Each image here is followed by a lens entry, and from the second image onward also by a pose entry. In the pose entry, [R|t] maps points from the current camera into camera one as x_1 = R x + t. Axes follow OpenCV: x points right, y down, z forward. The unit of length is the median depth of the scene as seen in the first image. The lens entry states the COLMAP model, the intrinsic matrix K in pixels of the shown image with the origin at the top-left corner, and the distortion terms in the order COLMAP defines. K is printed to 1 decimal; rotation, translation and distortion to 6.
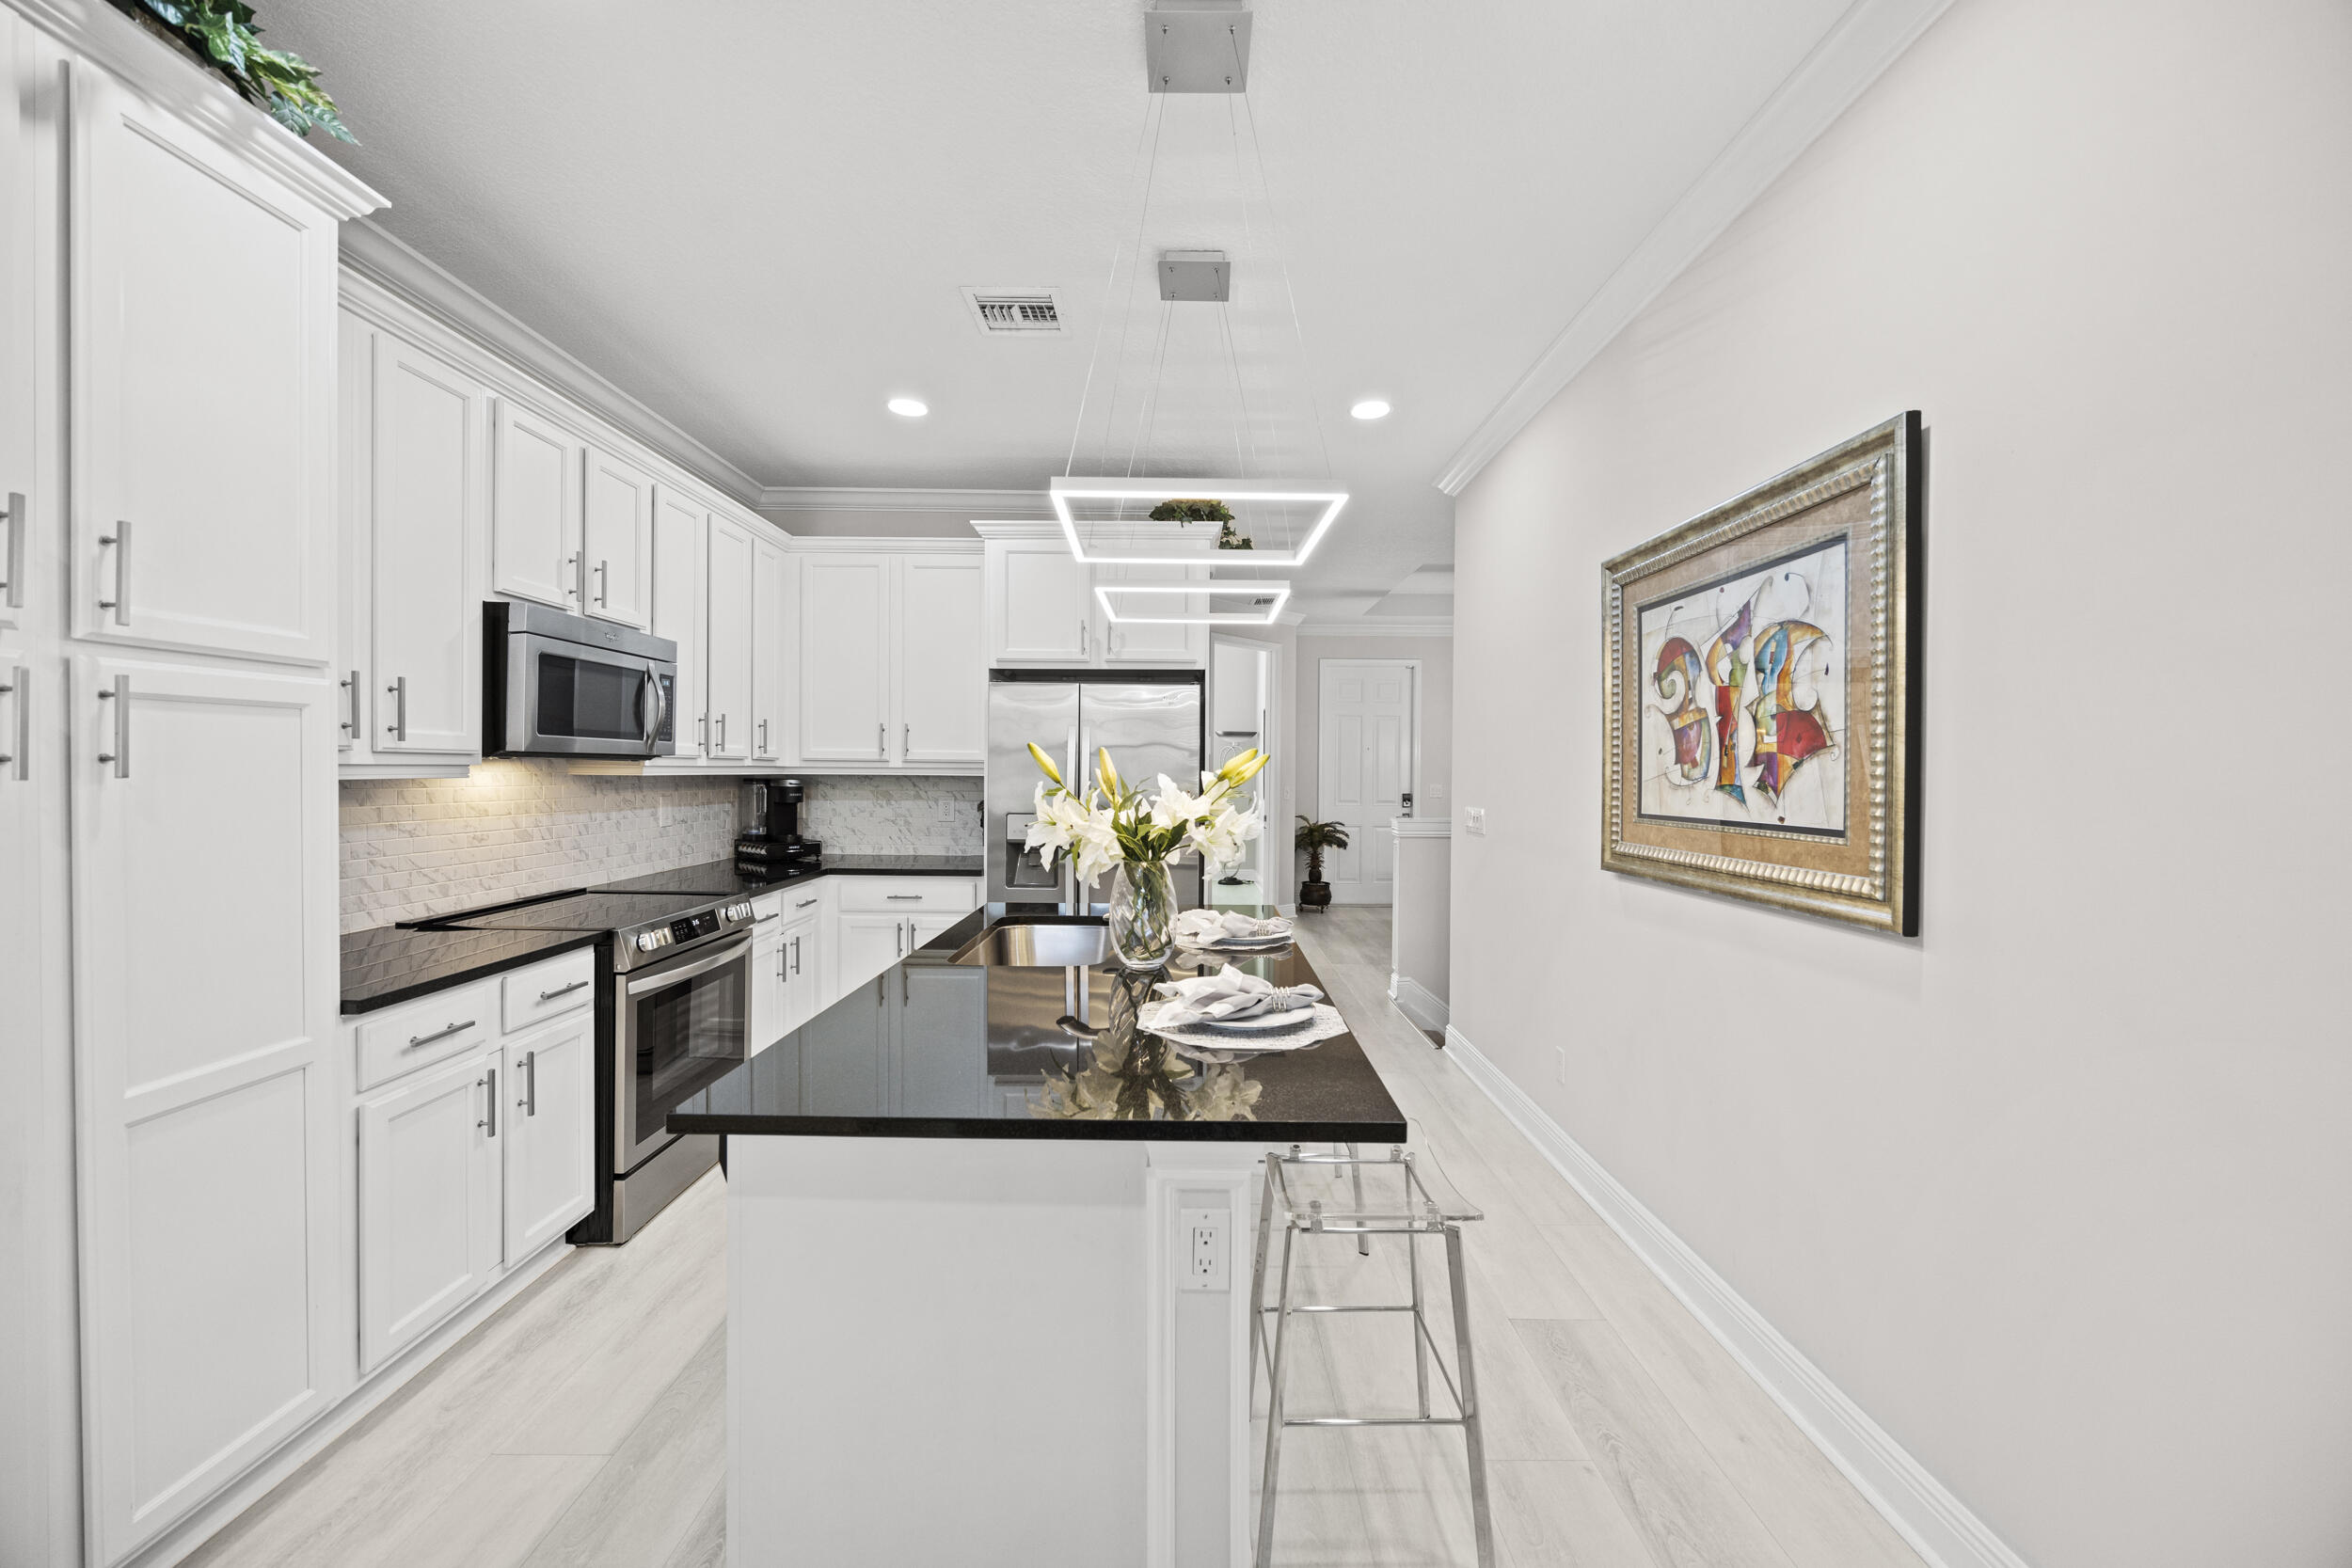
lens RADIAL K [[898.1, 0, 1182.1], [0, 898.1, 780.5], [0, 0, 1]] dist [0.000958, 0.000399]
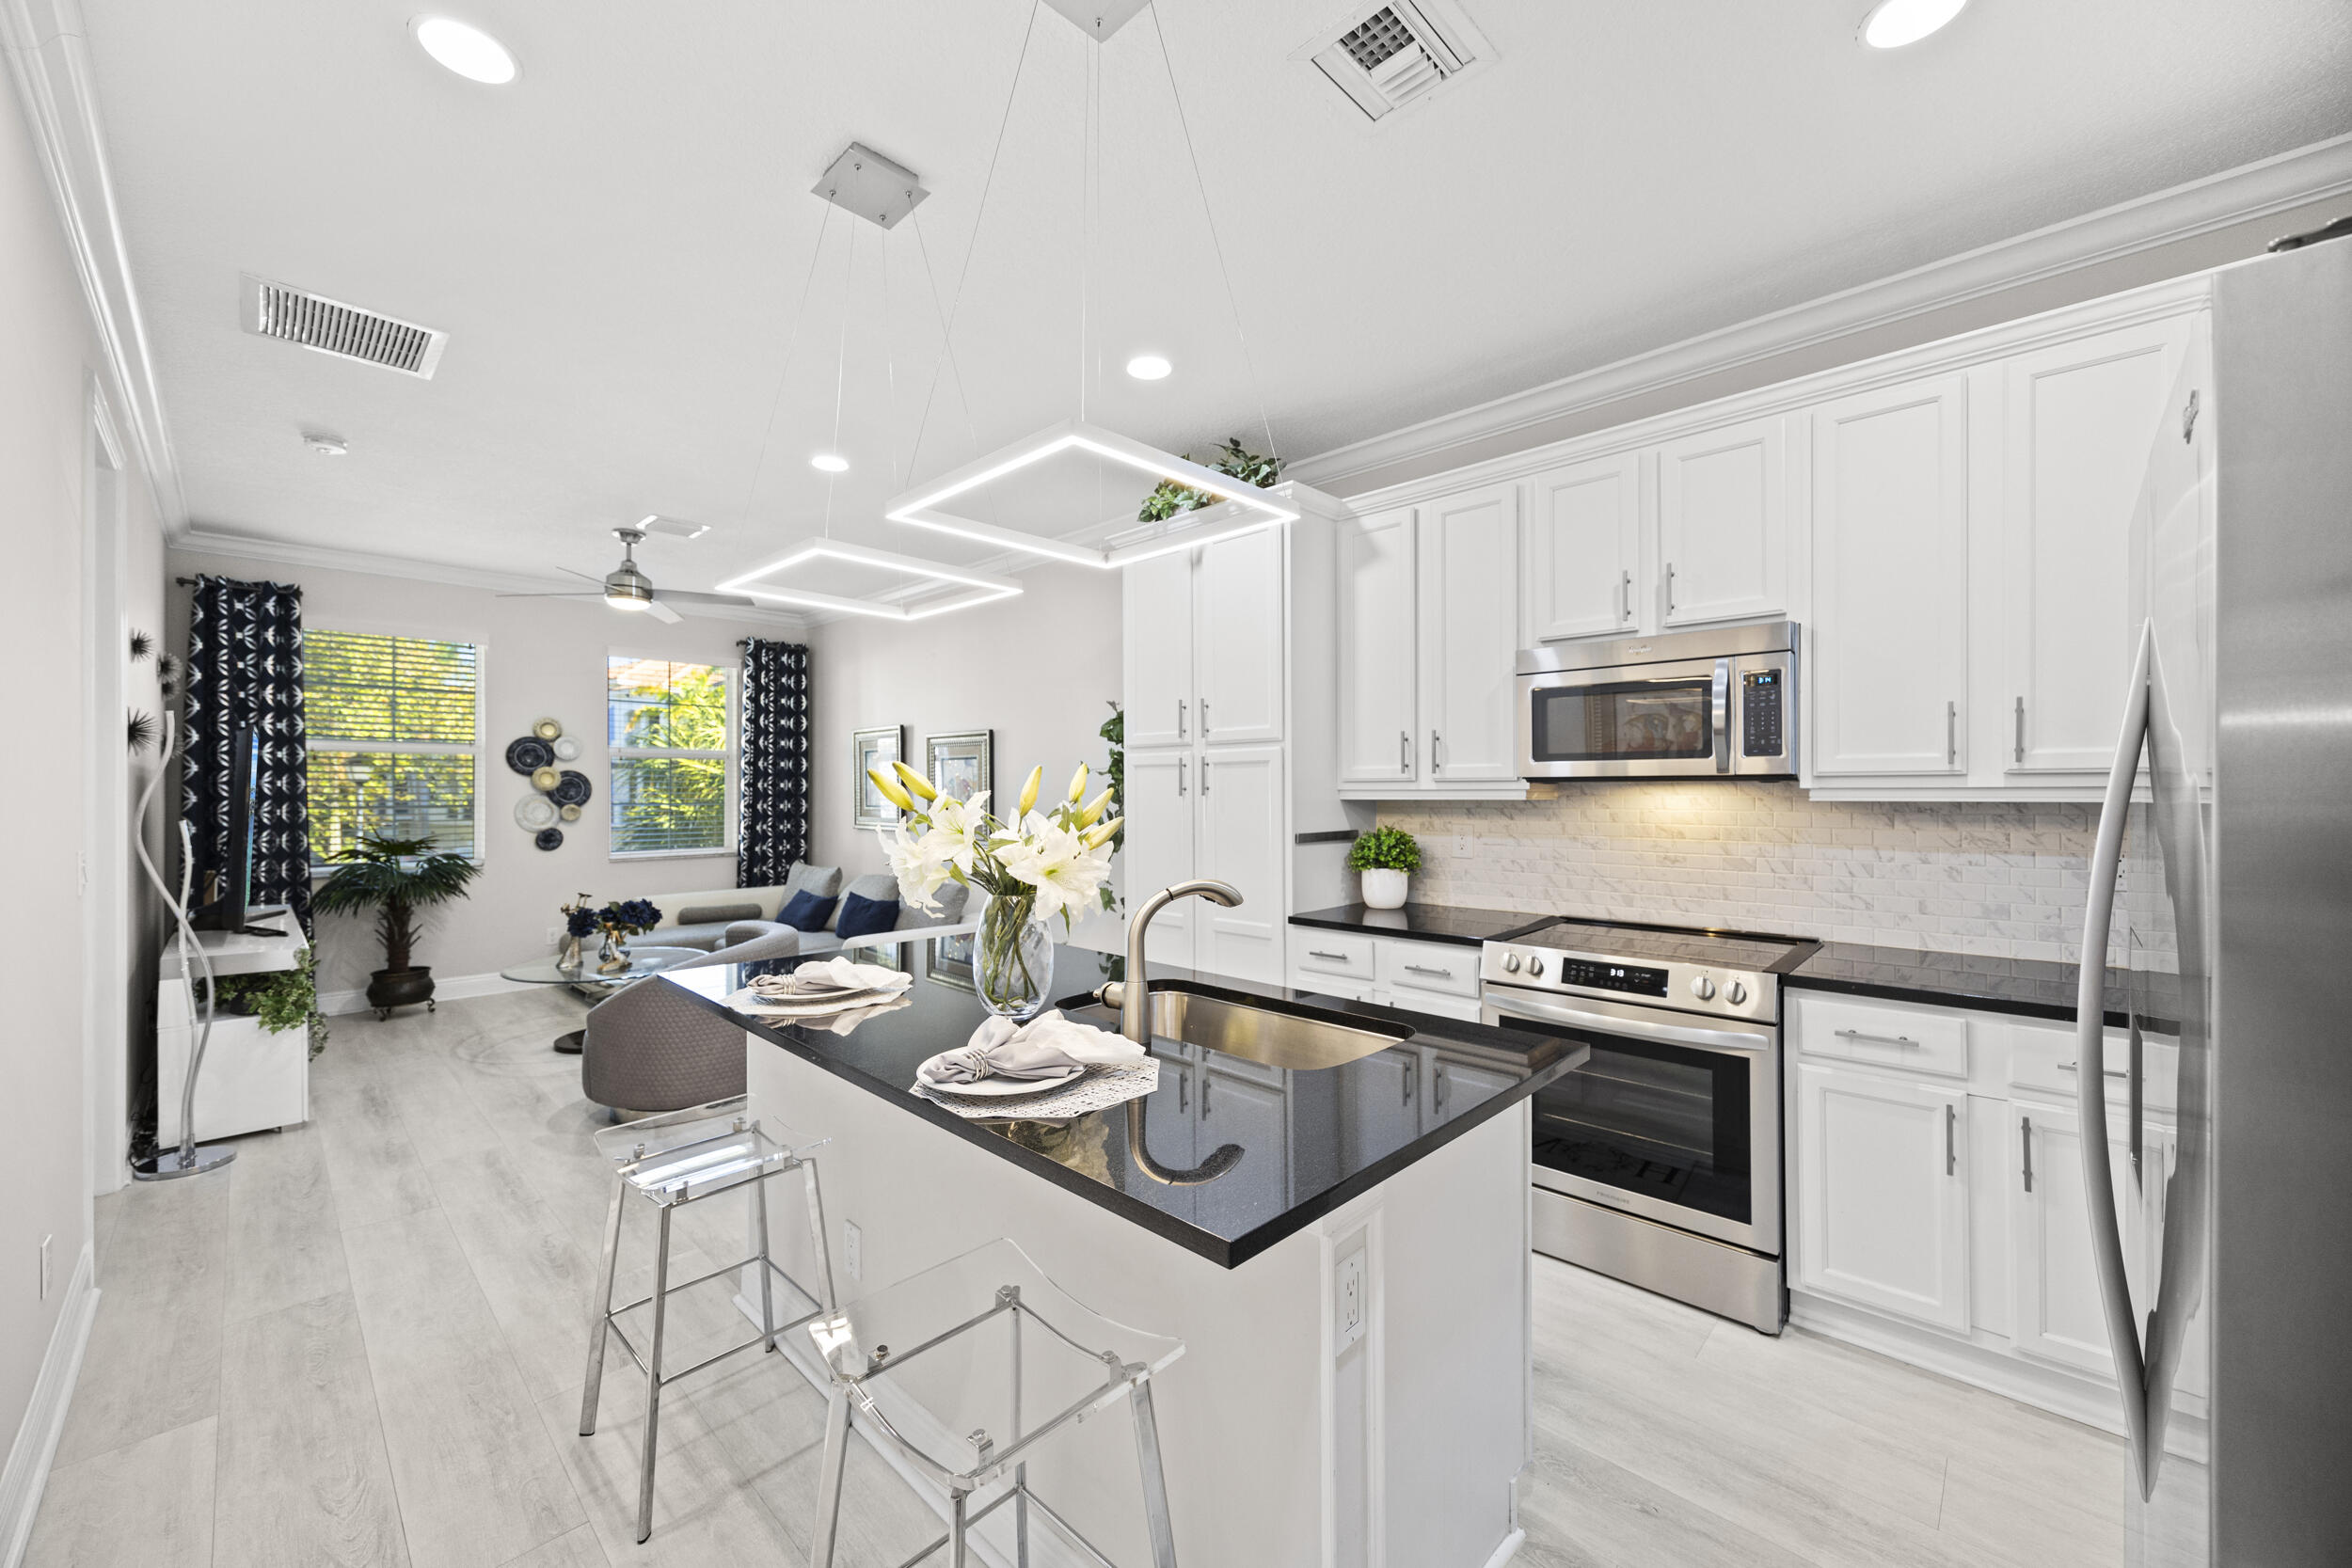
lens RADIAL K [[898.1, 0, 1186.6], [0, 898.1, 787.0], [0, 0, 1]] dist [0.000958, 0.000399]
pose [[-0.684843, -0.007394, -0.728653, 0.370819], [-0.010979, 0.999940, 0.000171, -0.013642], [0.728608, 0.008117, -0.684883, 1.352993]]
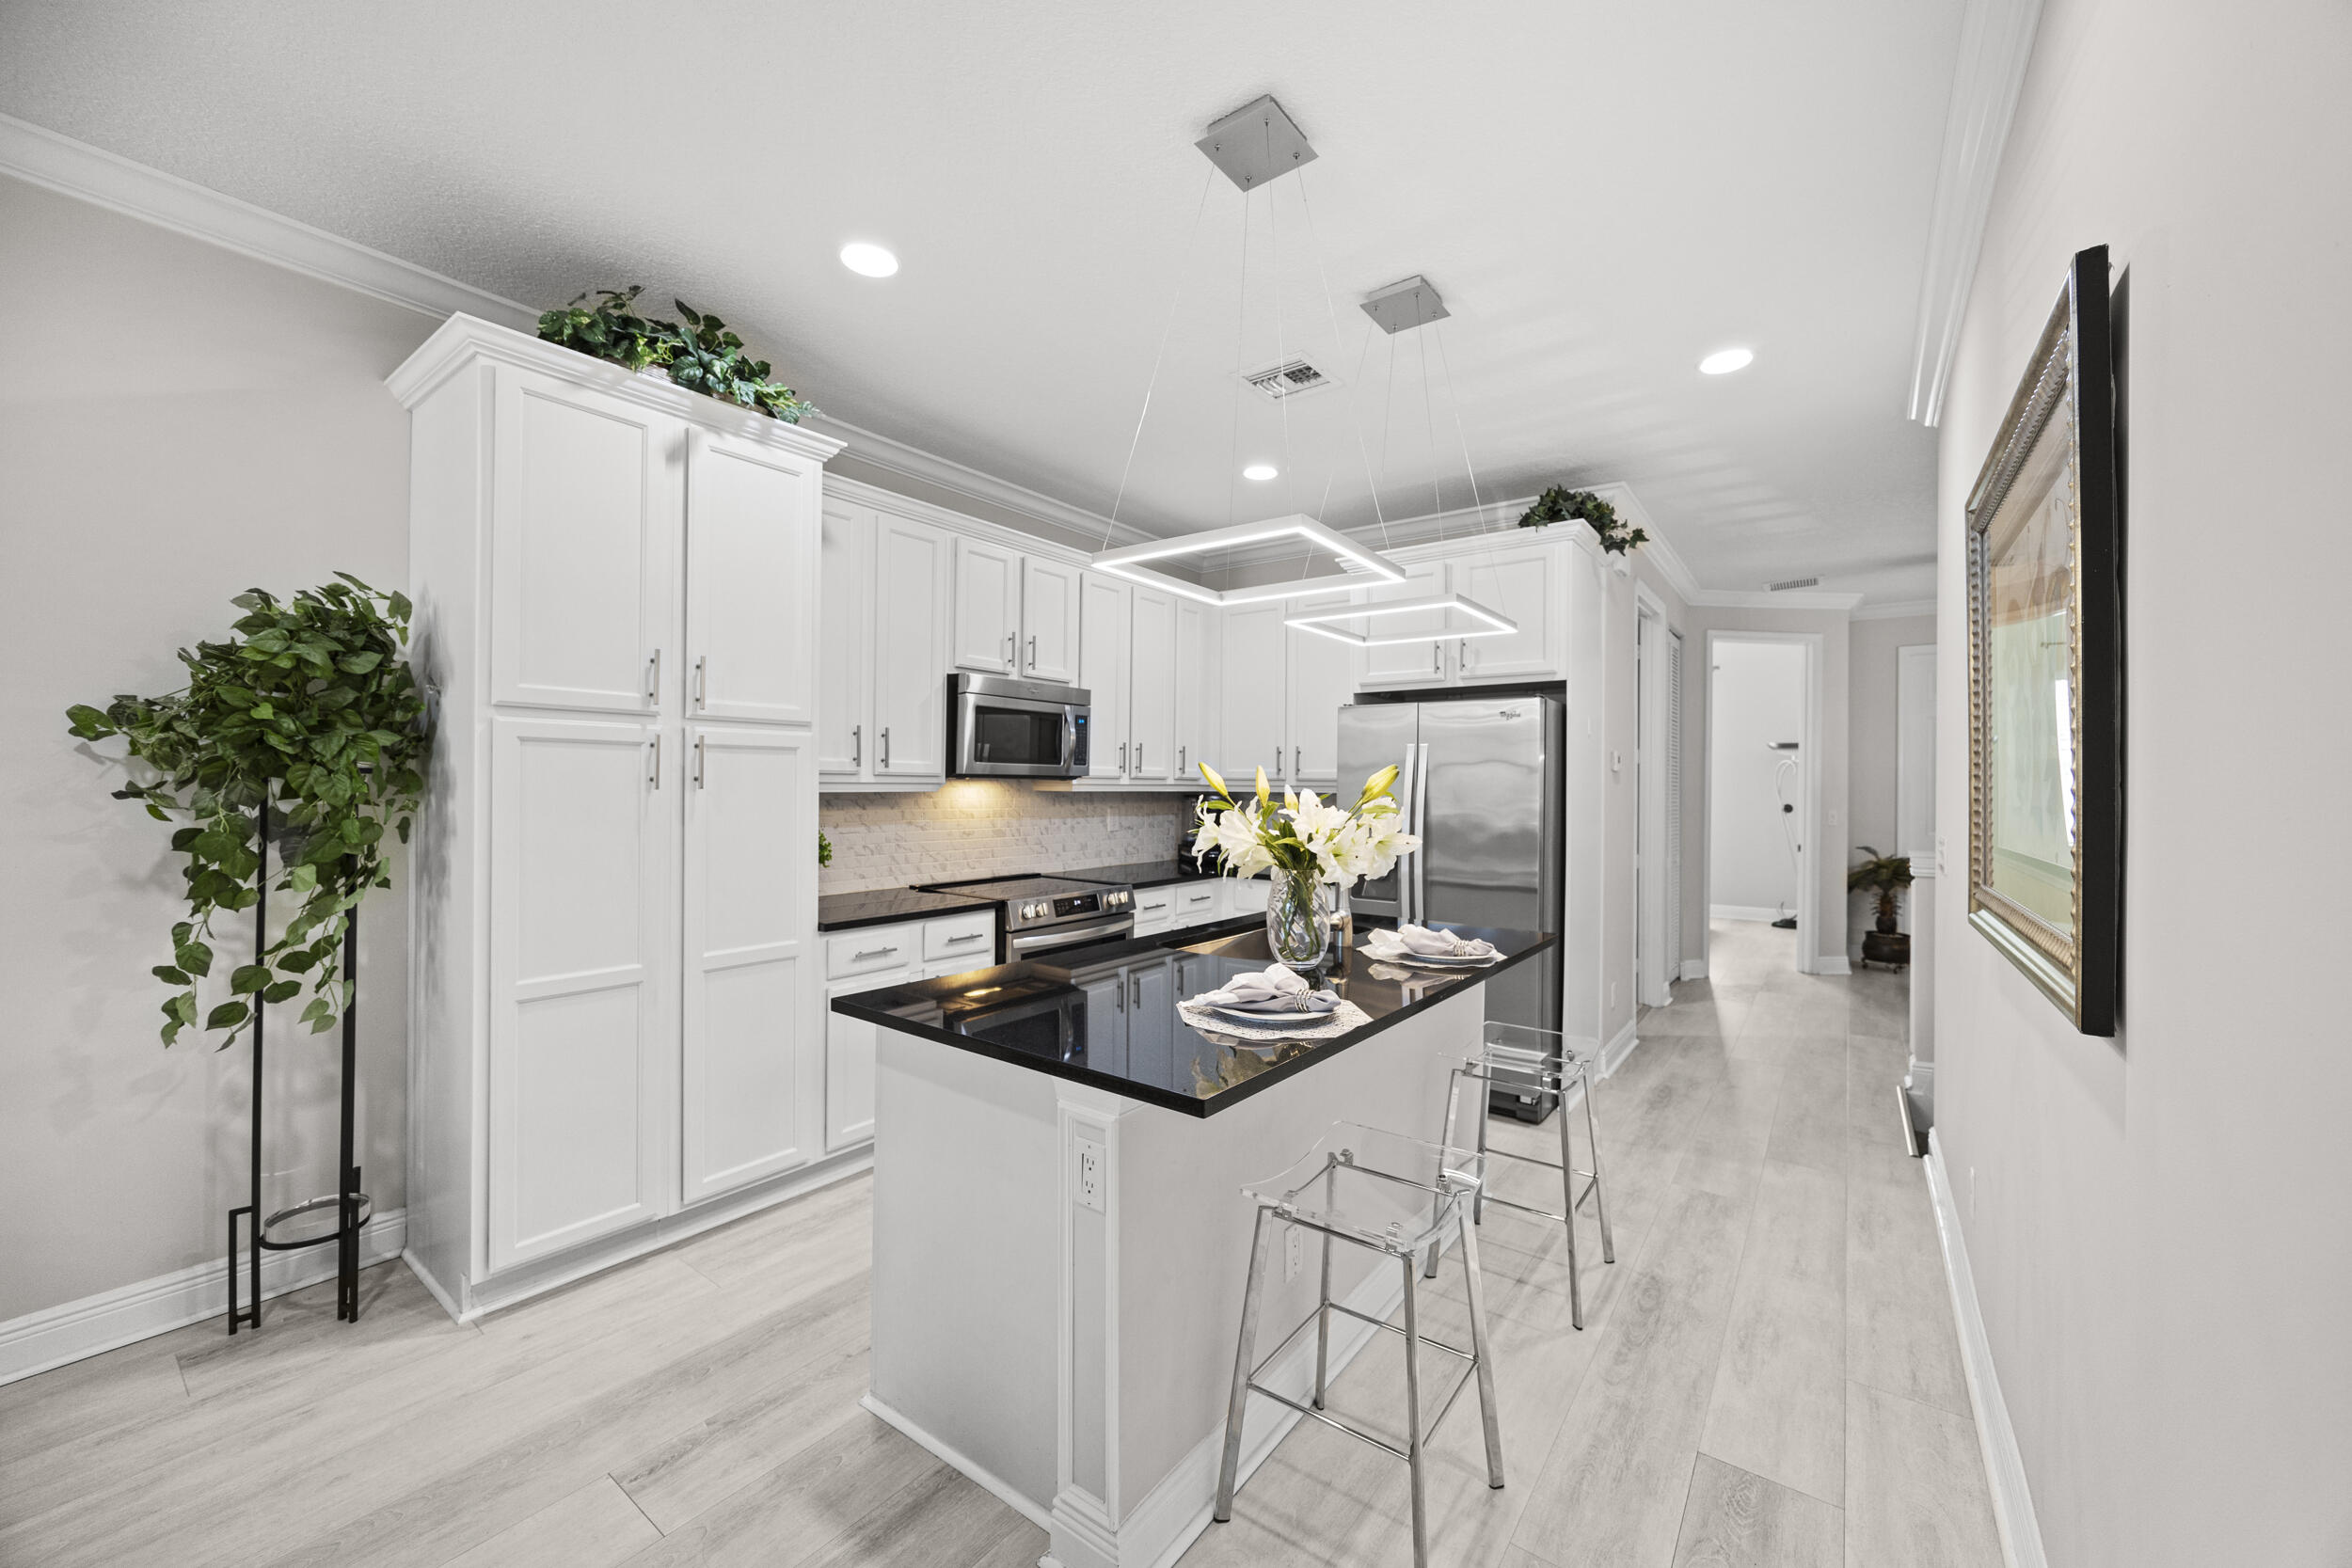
lens RADIAL K [[898.1, 0, 1191.4], [0, 898.1, 779.4], [0, 0, 1]] dist [0.000958, 0.000399]
pose [[0.805099, -0.005515, -0.593115, 0.395368], [-0.008499, 0.999747, -0.020833, 0.003890], [0.593080, 0.021813, 0.804848, 0.038338]]
